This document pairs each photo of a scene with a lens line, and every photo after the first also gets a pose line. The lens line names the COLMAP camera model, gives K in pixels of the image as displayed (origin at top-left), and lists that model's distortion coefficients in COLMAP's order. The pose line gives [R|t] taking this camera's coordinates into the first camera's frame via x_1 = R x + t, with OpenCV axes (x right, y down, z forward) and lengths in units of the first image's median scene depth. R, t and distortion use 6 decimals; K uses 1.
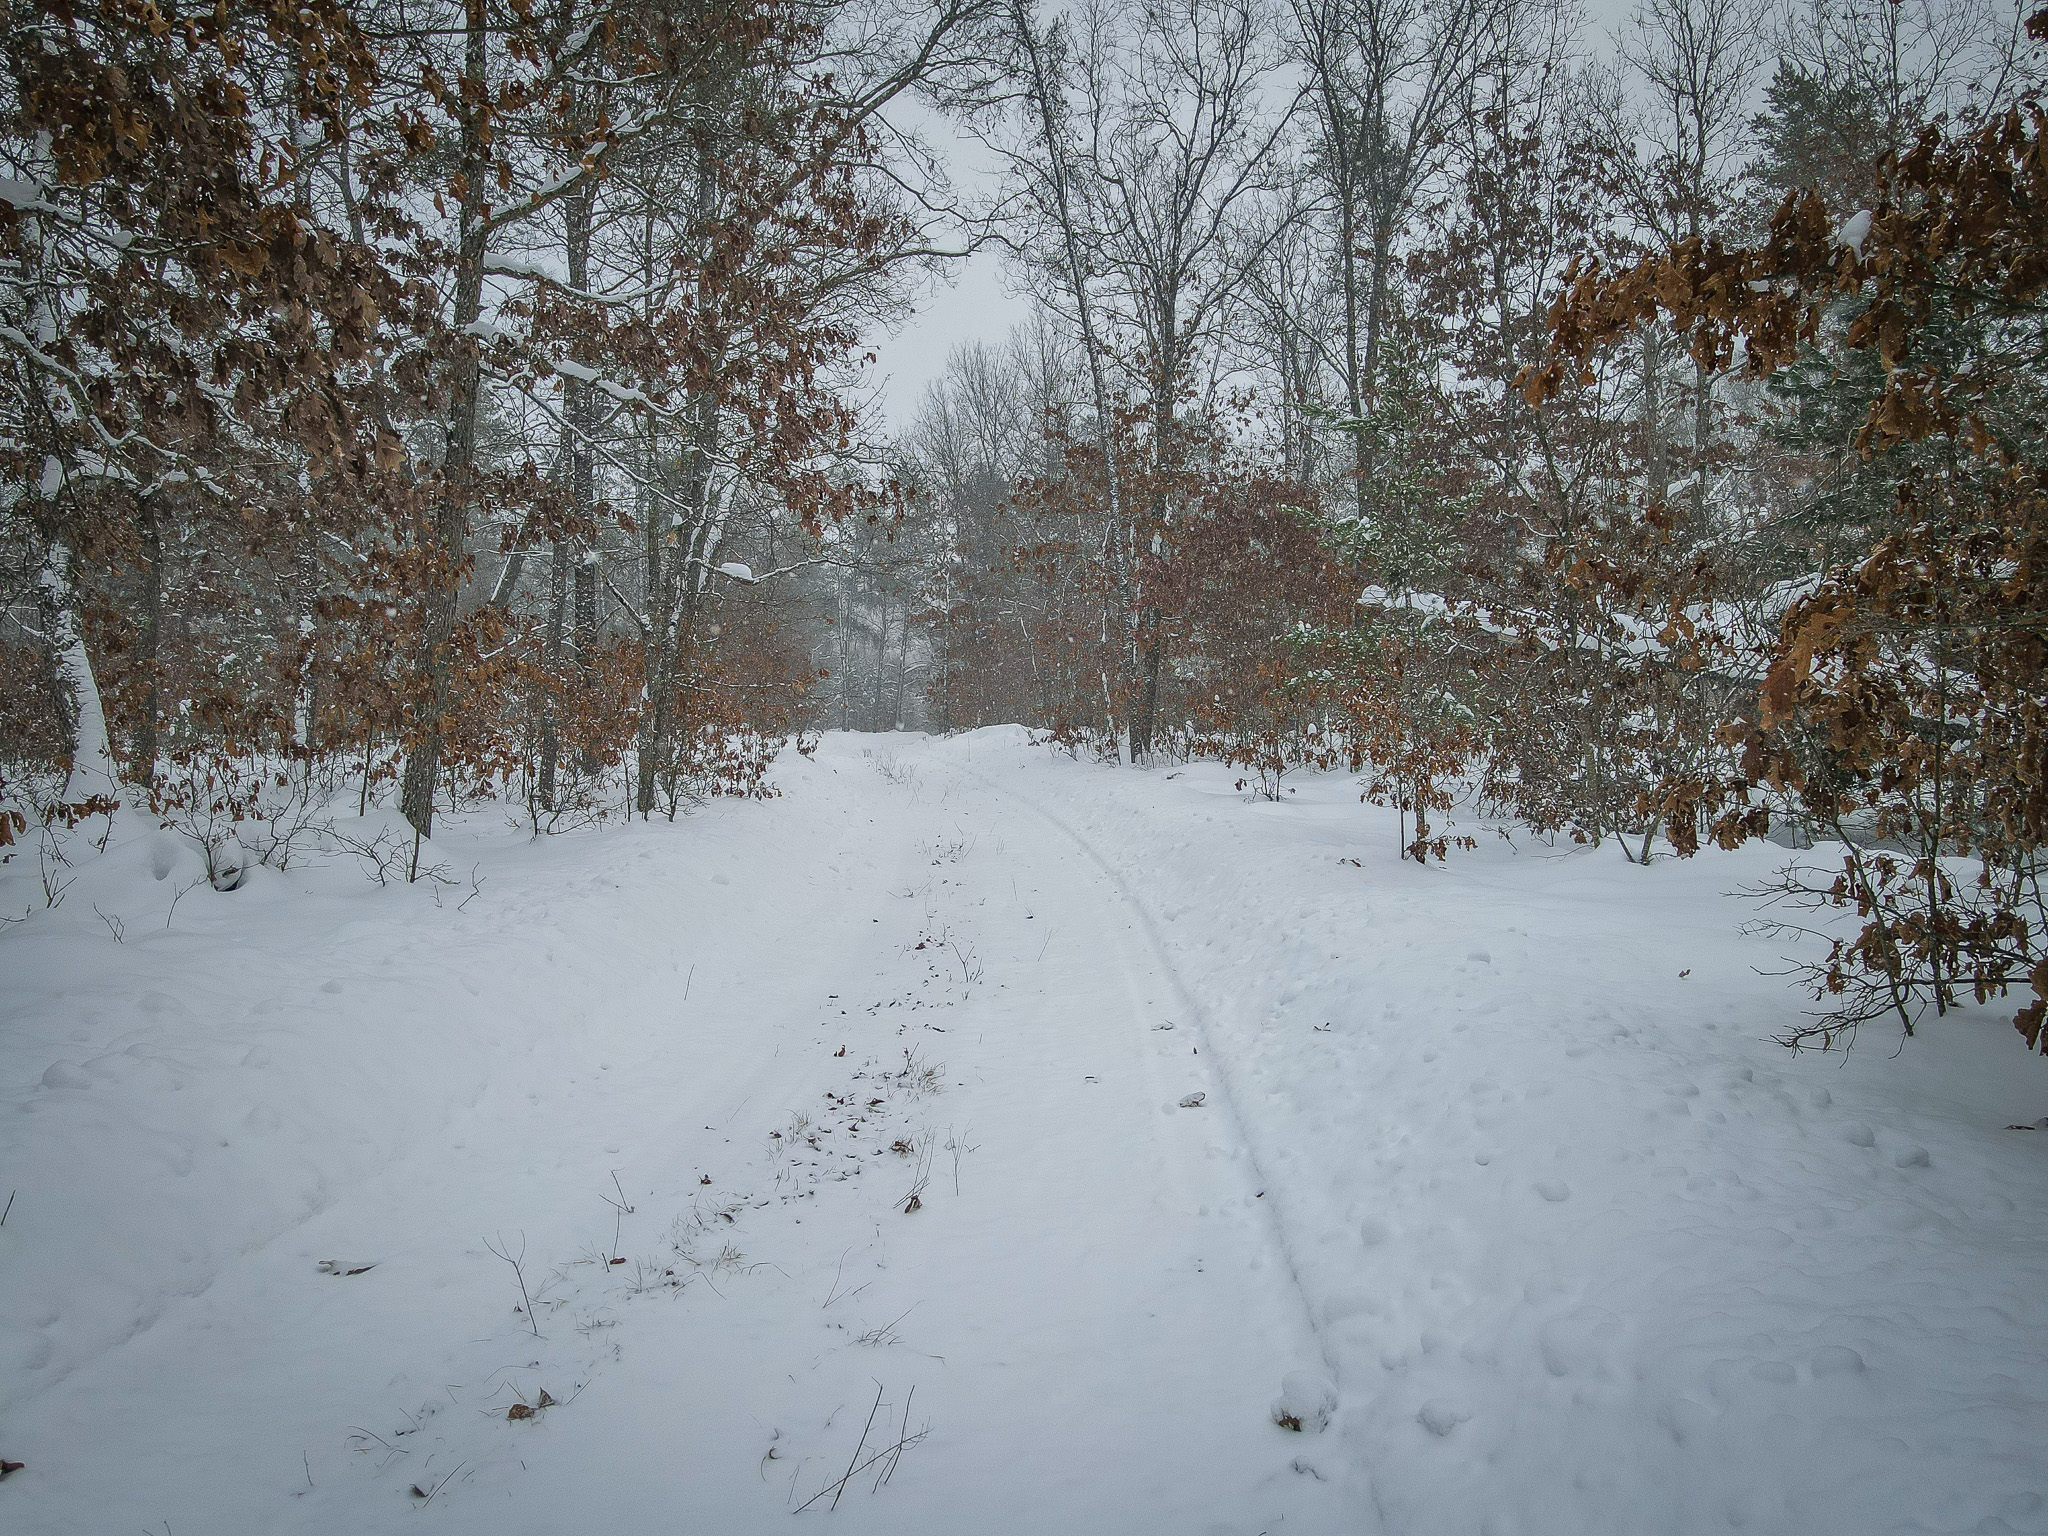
lens RADIAL K [[1434.1, 0, 1024.0], [0, 1434.1, 768.0], [0, 0, 1]] dist [-0.181277, -0.000470]
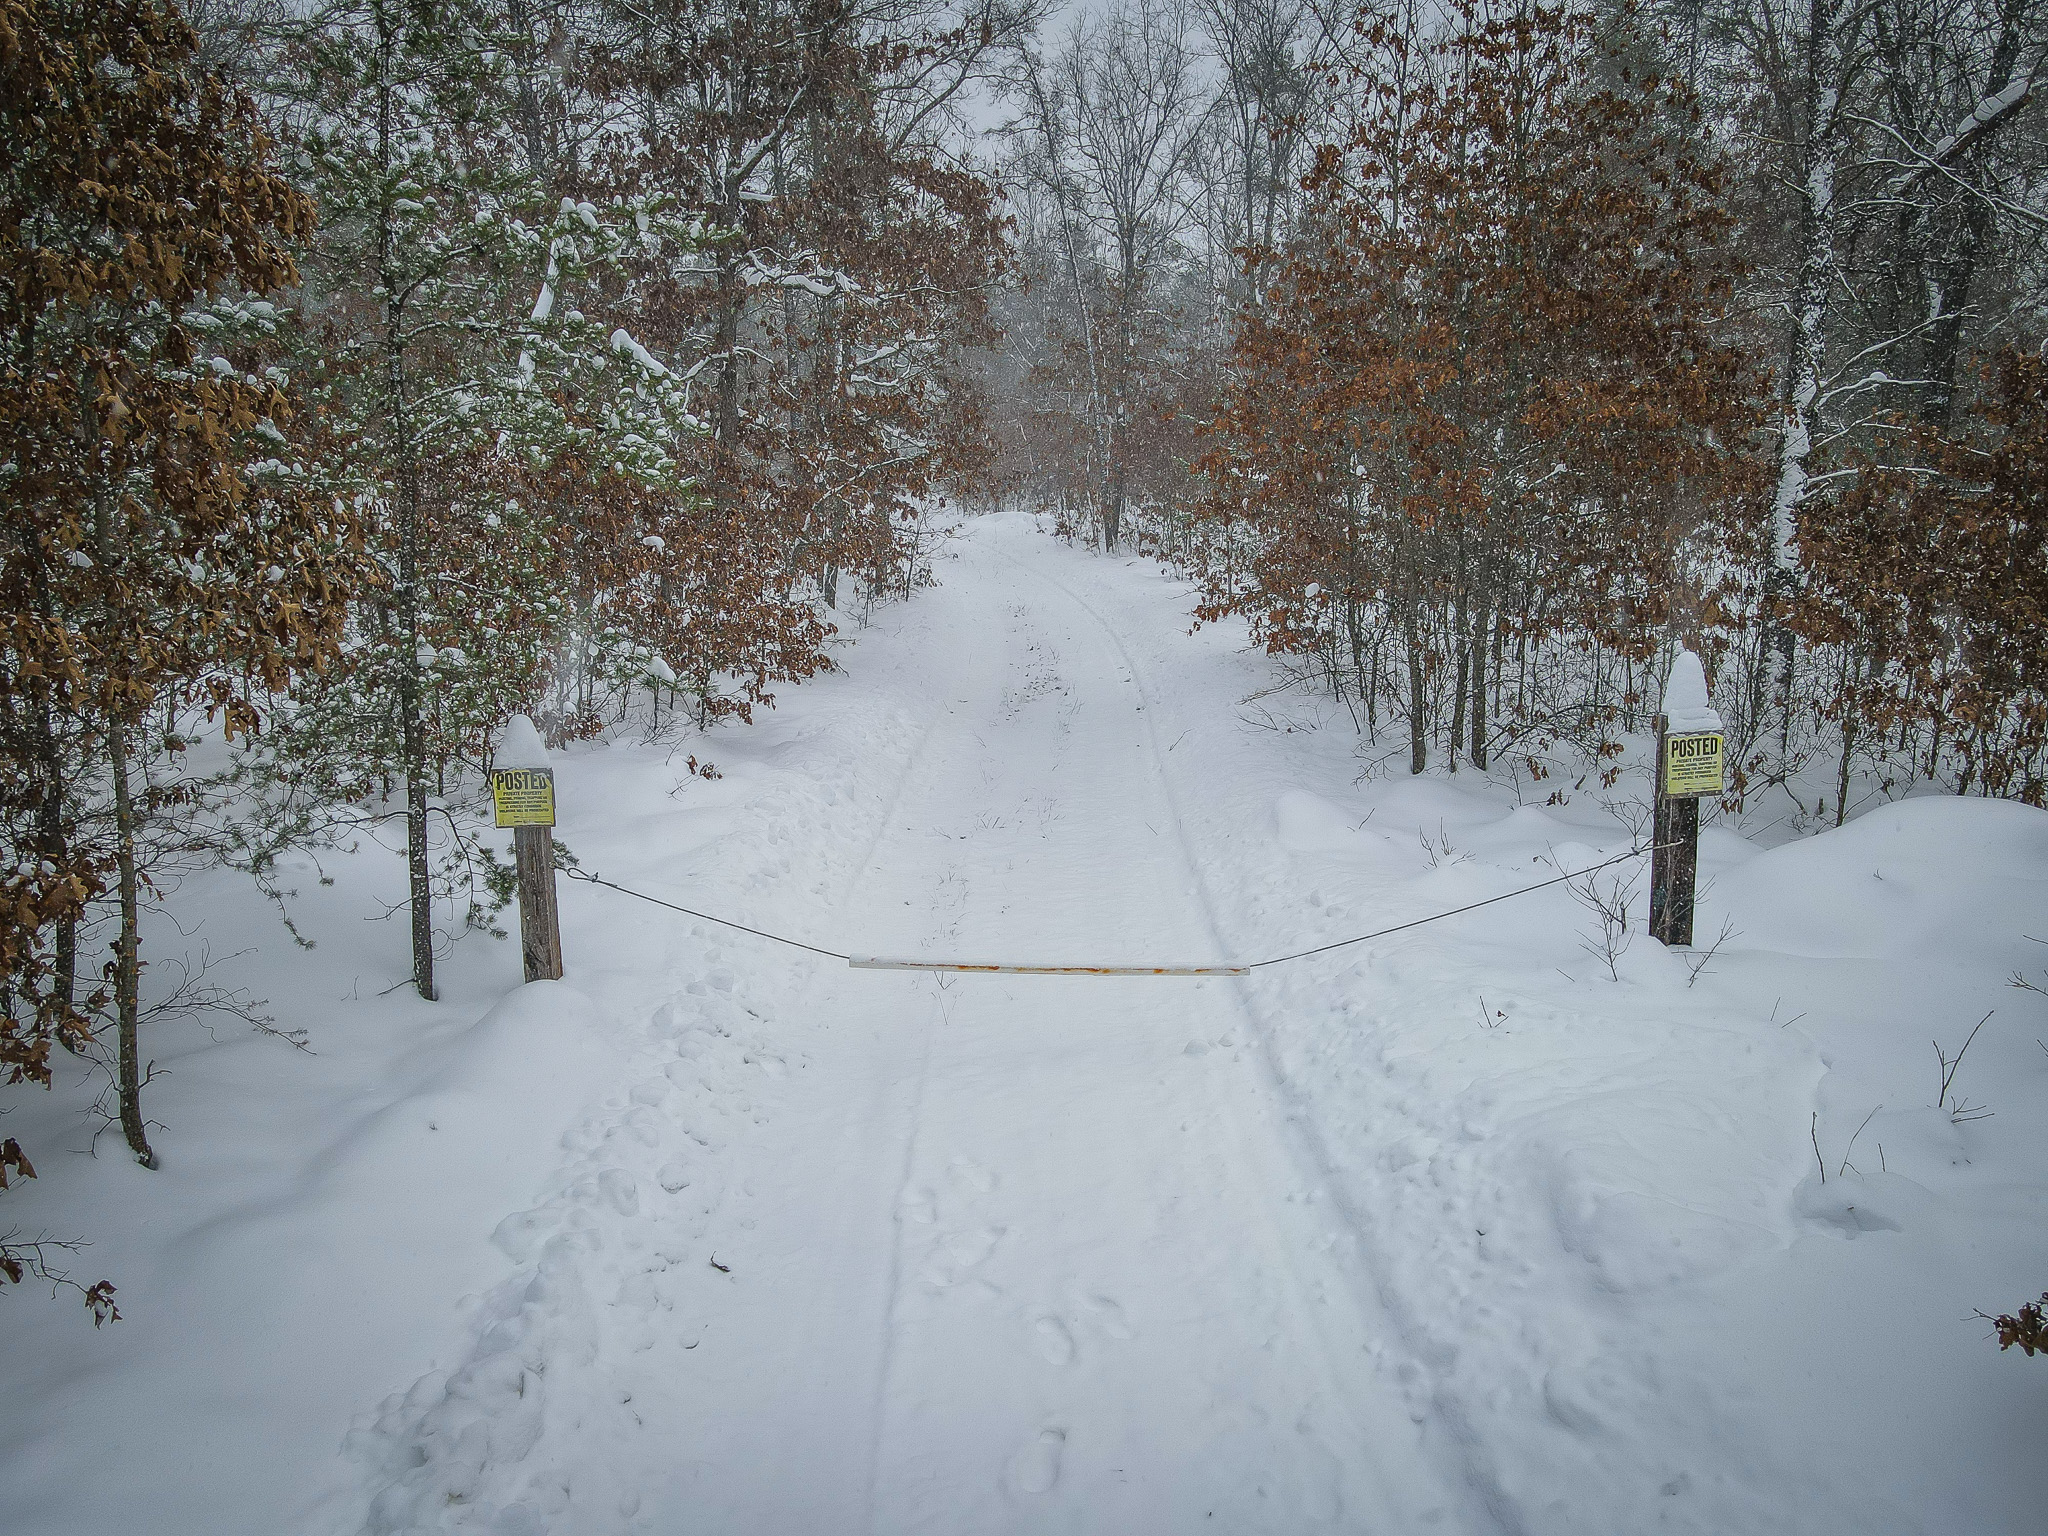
lens RADIAL K [[1434.1, 0, 1024.0], [0, 1434.1, 768.0], [0, 0, 1]] dist [-0.181277, -0.000470]
pose [[0.999608, -0.020793, 0.018735, -0.051721], [0.016845, 0.981526, 0.190585, -0.060541], [-0.022352, -0.190195, 0.981492, -0.615963]]
